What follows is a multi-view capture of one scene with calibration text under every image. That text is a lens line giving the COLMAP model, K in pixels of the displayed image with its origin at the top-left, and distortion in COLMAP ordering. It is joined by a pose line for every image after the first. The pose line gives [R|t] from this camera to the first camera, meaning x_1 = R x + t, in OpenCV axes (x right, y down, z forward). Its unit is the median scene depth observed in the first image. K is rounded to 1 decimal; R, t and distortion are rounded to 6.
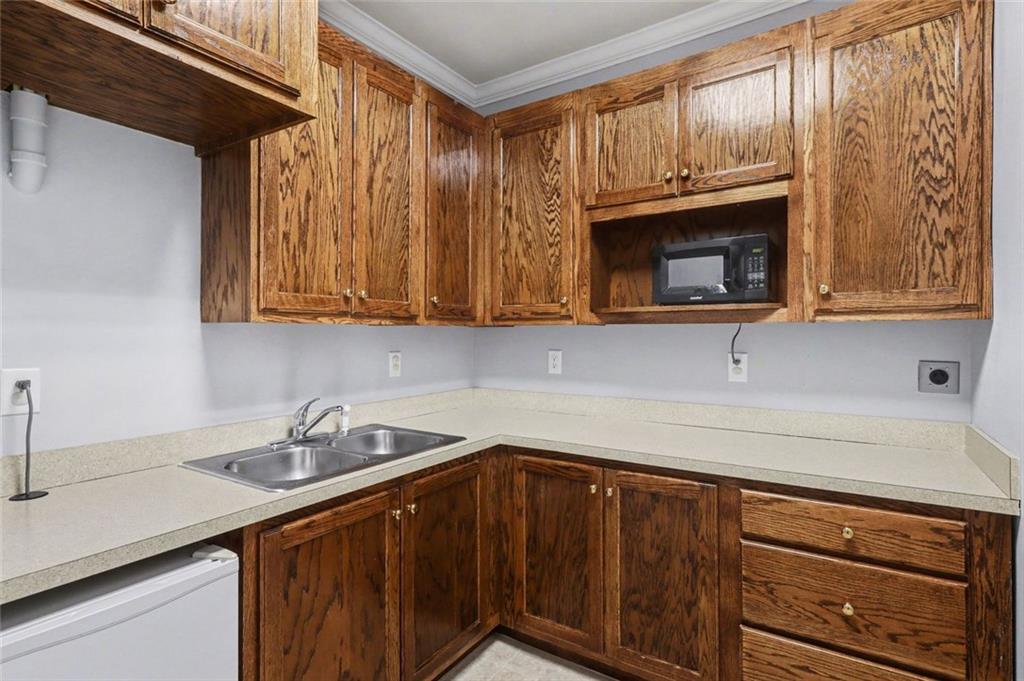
lens RADIAL K [[504.0, 0, 517.1], [0, 504.0, 340.2], [0, 0, 1]] dist [-0.022804, 0.004141]
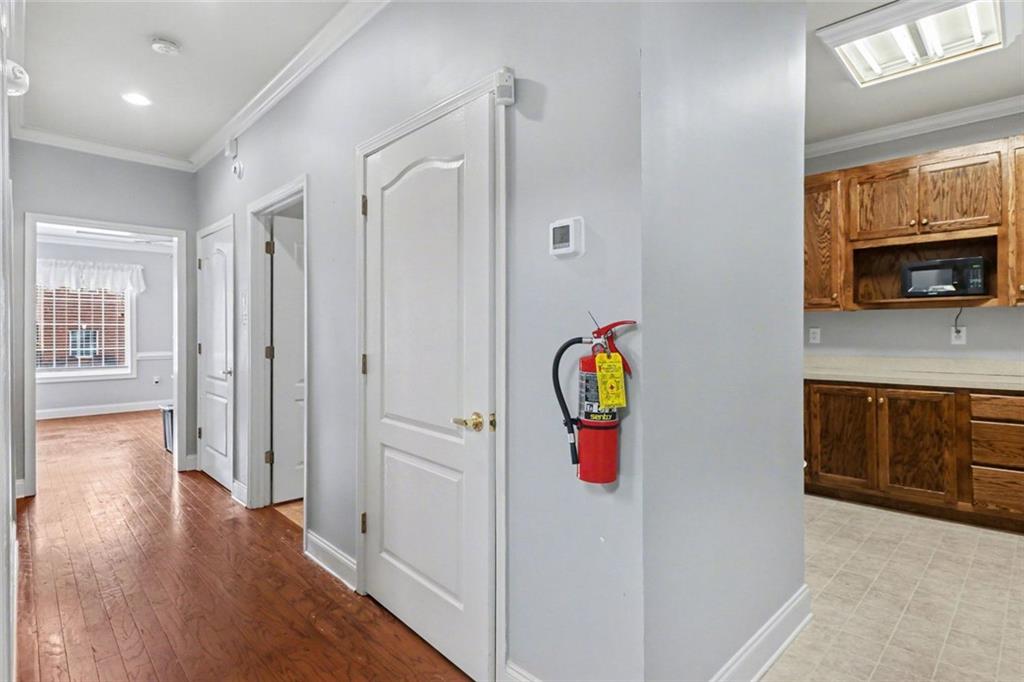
lens RADIAL K [[504.0, 0, 504.4], [0, 504.0, 334.3], [0, 0, 1]] dist [-0.022804, 0.004141]
pose [[0.969568, 0.002242, -0.244813, -0.647185], [-0.003885, 0.999973, -0.006230, 0.071989], [0.244792, 0.006992, 0.969550, -1.006133]]
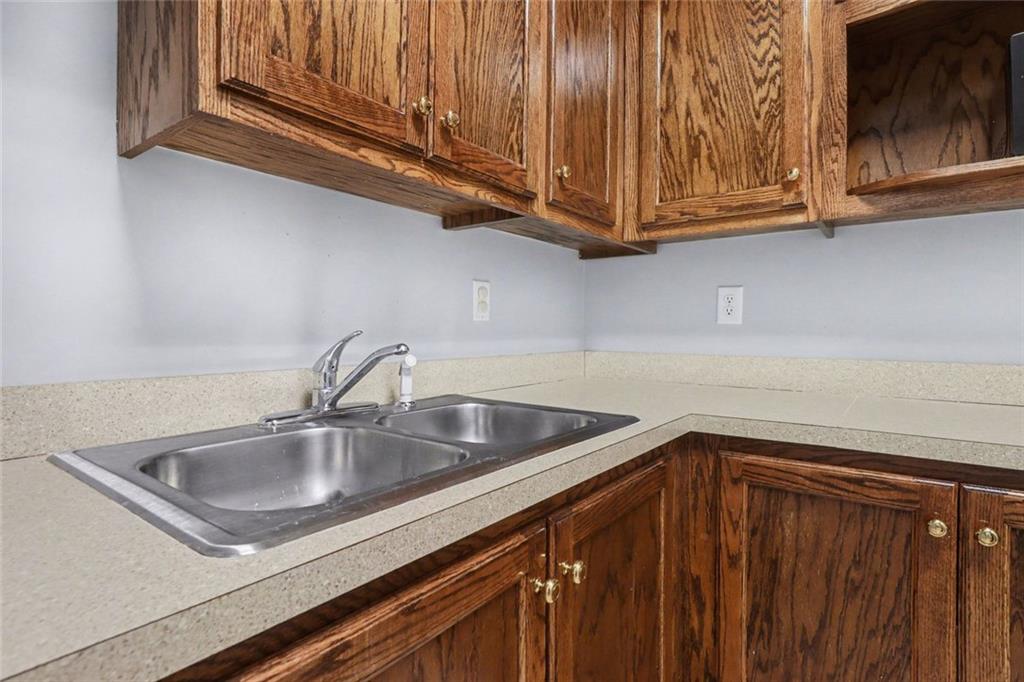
lens RADIAL K [[504.0, 0, 510.1], [0, 504.0, 347.0], [0, 0, 1]] dist [-0.022804, 0.004141]
pose [[0.996442, 0.007159, -0.083974, -0.192704], [-0.005463, 0.999777, 0.020401, 0.113646], [0.084101, -0.019869, 0.996259, 0.482725]]
